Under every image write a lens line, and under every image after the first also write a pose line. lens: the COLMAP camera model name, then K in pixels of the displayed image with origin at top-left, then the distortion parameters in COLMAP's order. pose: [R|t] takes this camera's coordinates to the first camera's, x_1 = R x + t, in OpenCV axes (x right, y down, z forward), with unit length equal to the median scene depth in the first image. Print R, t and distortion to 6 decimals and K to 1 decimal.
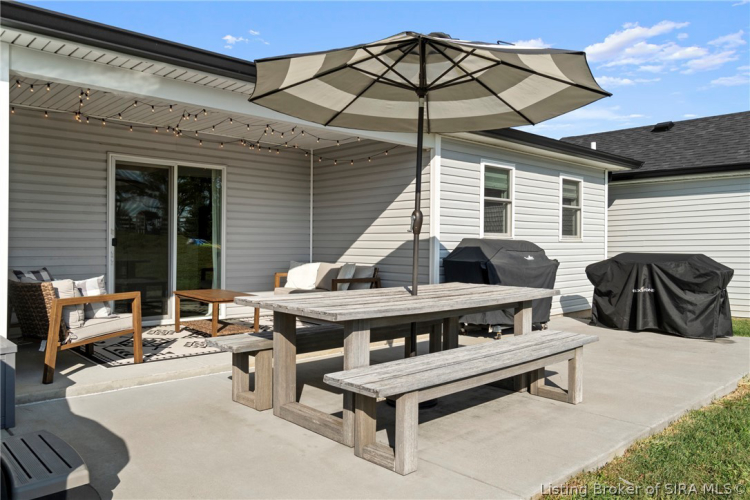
lens RADIAL K [[559.9, 0, 375.0], [0, 559.9, 250.0], [0, 0, 1]] dist [0.000725, 0.001457]
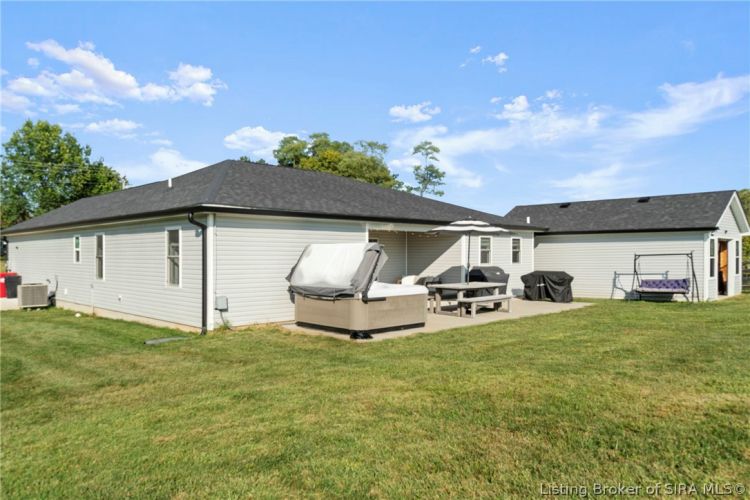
lens RADIAL K [[529.4, 0, 375.0], [0, 529.4, 250.0], [0, 0, 1]] dist [0.000912, -0.000023]
pose [[0.999423, -0.003050, 0.033843, -0.341479], [0.003643, 0.999841, -0.017469, -0.046709], [-0.033784, 0.017582, 0.999274, -1.300041]]
